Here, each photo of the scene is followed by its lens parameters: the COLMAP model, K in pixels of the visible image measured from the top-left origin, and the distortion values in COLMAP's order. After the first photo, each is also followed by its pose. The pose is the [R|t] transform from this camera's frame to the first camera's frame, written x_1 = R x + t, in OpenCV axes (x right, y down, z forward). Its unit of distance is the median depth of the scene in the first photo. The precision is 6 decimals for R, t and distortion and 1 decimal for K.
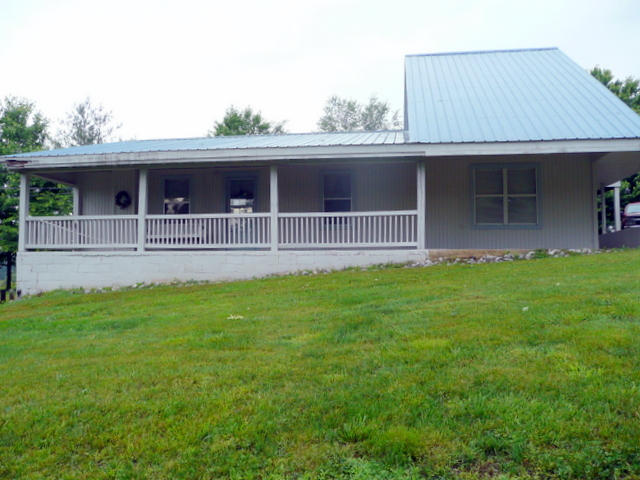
lens RADIAL K [[527.1, 0, 321.7], [0, 527.1, 237.2], [0, 0, 1]] dist [-0.039122, 0.008179]
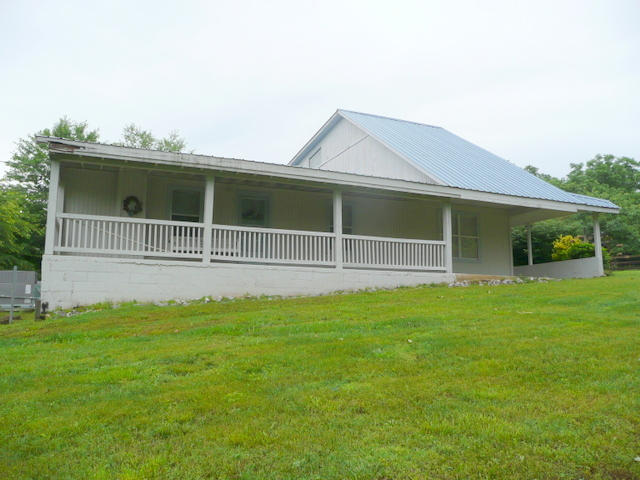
lens RADIAL K [[527.1, 0, 320.2], [0, 527.1, 241.7], [0, 0, 1]] dist [-0.039122, 0.008179]
pose [[0.855342, 0.068755, 0.513481, -0.654773], [-0.062891, 0.997604, -0.028818, 0.003717], [-0.514232, -0.007644, 0.857617, 0.094650]]
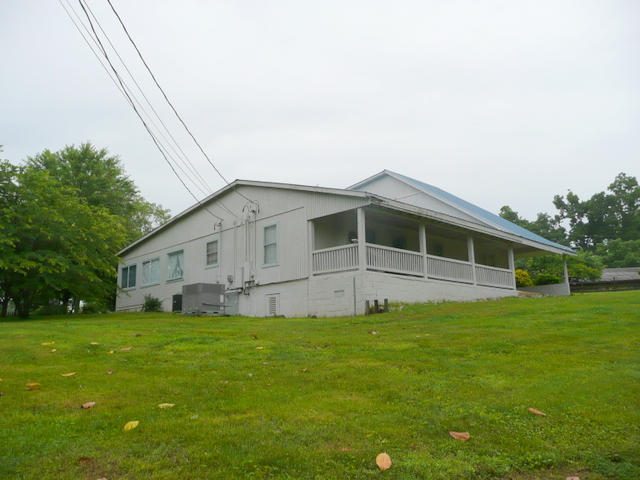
lens RADIAL K [[527.1, 0, 319.9], [0, 527.1, 239.5], [0, 0, 1]] dist [-0.039122, 0.008179]
pose [[0.620530, 0.123995, 0.774318, -1.673440], [-0.157889, 0.986954, -0.031515, 0.011565], [-0.768123, -0.102700, 0.632012, 0.314350]]
